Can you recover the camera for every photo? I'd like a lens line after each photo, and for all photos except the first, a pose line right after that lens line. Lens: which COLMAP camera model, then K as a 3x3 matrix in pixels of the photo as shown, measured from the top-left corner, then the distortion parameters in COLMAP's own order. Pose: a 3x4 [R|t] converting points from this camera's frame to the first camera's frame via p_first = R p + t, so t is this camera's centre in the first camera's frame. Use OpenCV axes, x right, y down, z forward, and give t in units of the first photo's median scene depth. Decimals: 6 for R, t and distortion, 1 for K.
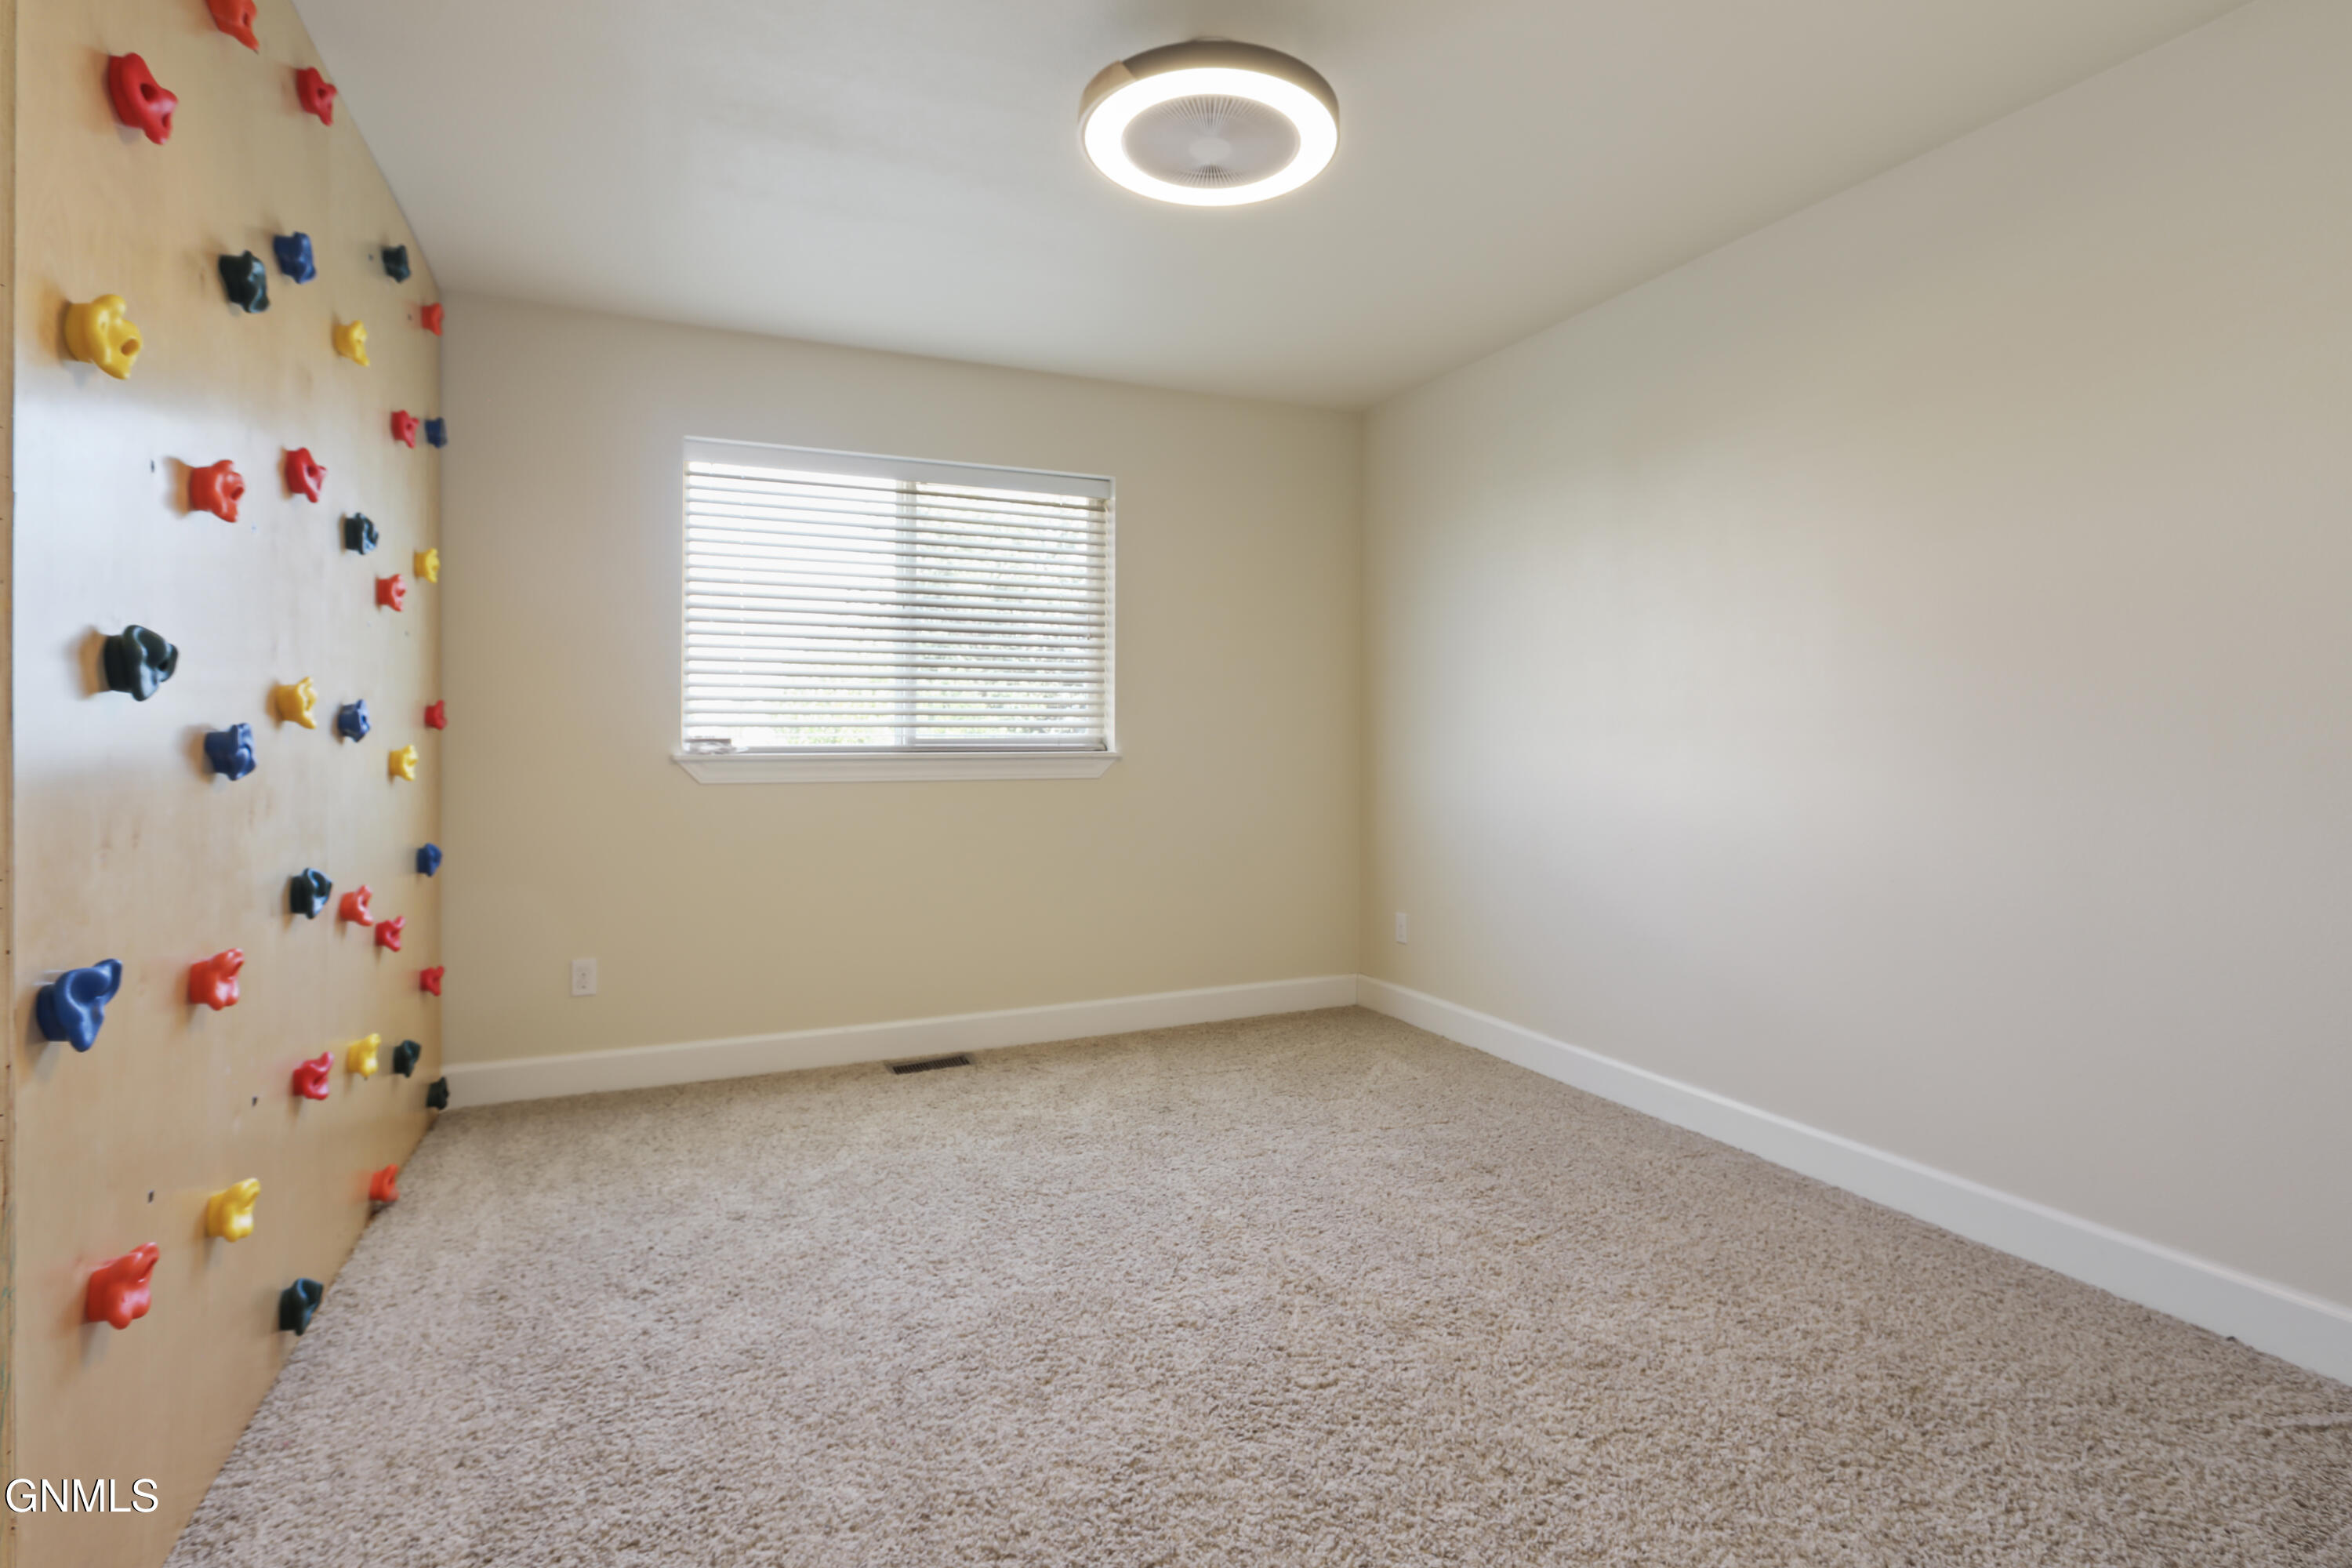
lens RADIAL K [[1153.6, 0, 1176.3], [0, 1153.6, 749.9], [0, 0, 1]] dist [-0.020549, 0.000595]
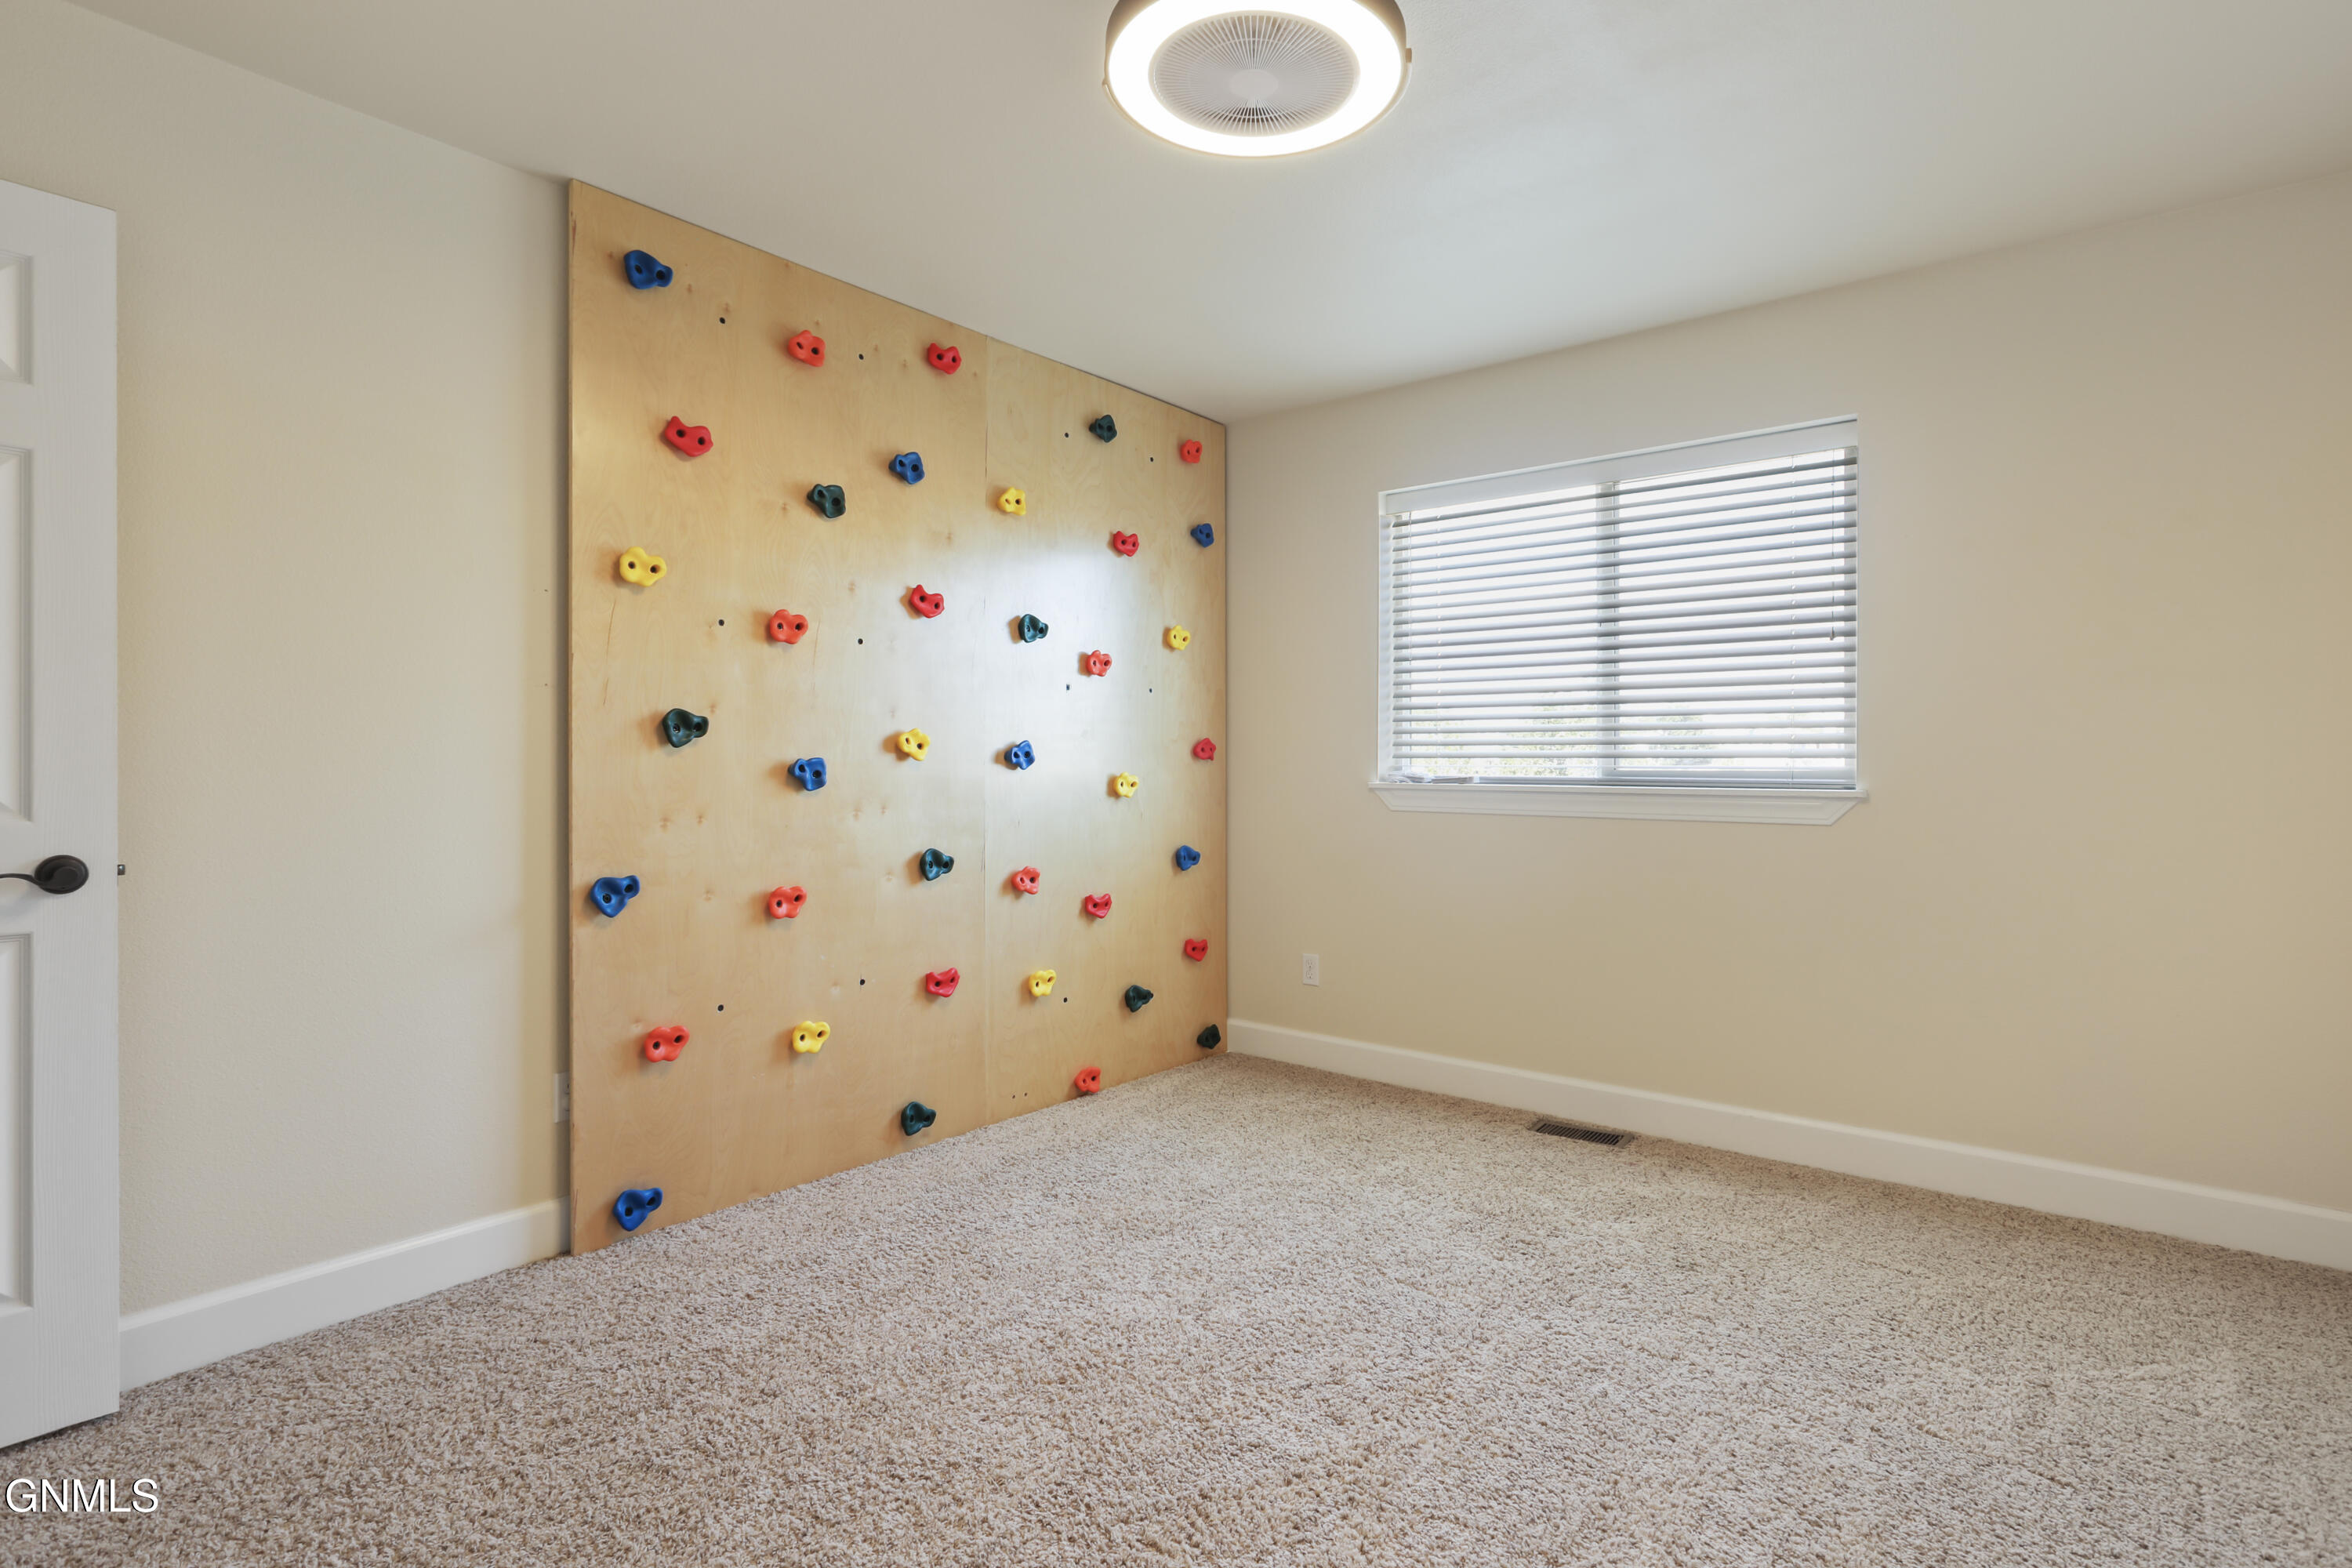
lens RADIAL K [[1134.5, 0, 1176.0], [0, 1134.5, 784.0], [0, 0, 1]] dist [-0.019009, 0.000411]
pose [[0.443480, 0.018035, -0.896103, 0.515680], [-0.014793, 0.999809, 0.012801, -0.006796], [0.896162, 0.007579, 0.443662, 0.387864]]
